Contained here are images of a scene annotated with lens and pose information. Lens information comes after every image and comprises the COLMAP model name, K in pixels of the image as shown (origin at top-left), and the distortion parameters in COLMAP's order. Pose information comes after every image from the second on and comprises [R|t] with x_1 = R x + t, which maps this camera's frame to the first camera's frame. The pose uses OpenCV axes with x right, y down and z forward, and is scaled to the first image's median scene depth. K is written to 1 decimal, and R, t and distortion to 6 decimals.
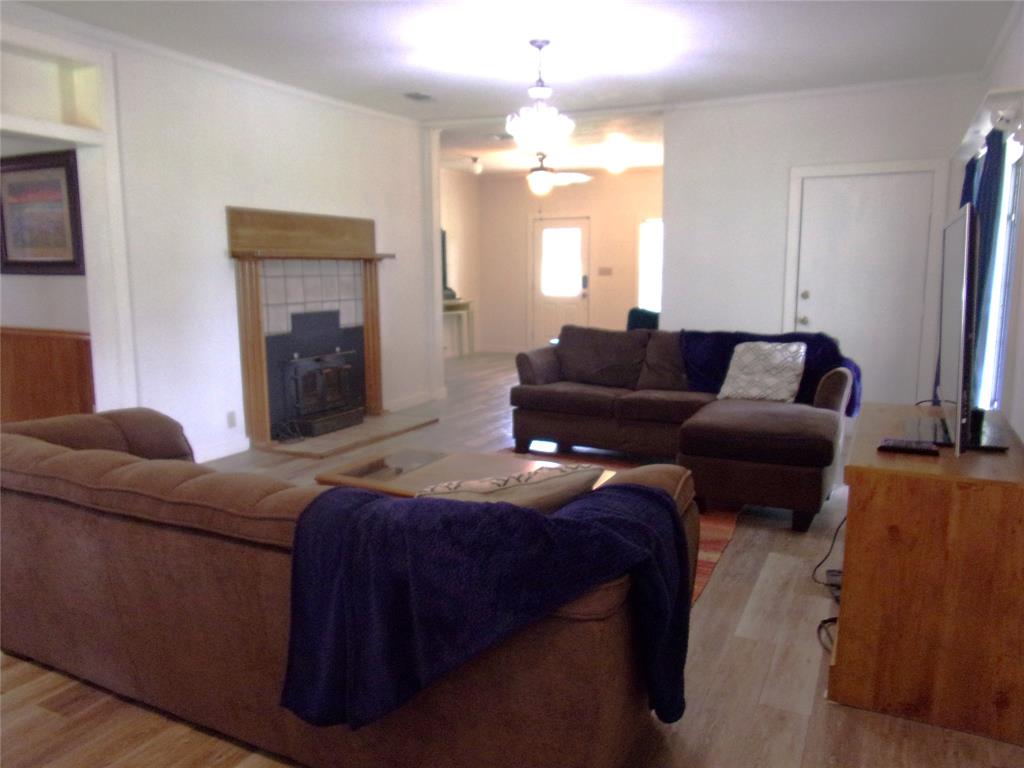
lens RADIAL K [[776.0, 0, 512.0], [0, 776.0, 384.0], [0, 0, 1]] dist [-0.003206, -0.000573]
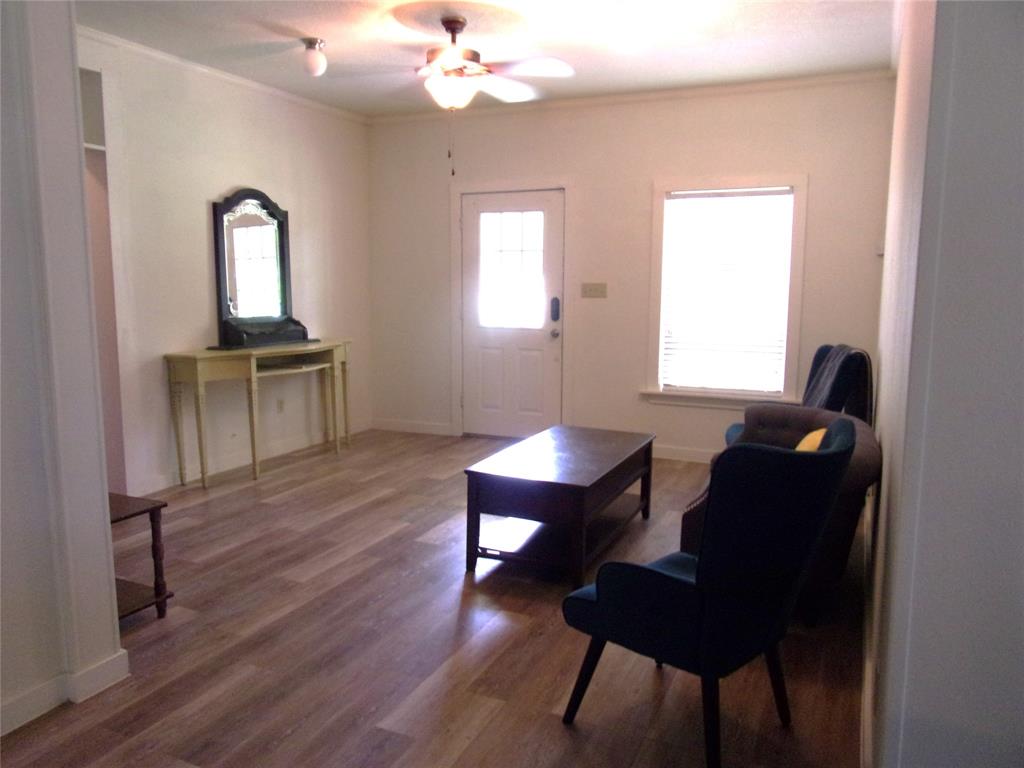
lens RADIAL K [[754.4, 0, 512.0], [0, 754.4, 384.0], [0, 0, 1]] dist [-0.022714, 0.005746]
pose [[0.999563, 0.005727, 0.028988, 0.049792], [-0.005508, 0.999956, -0.007632, -0.076577], [-0.029030, 0.007469, 0.999551, 0.485921]]
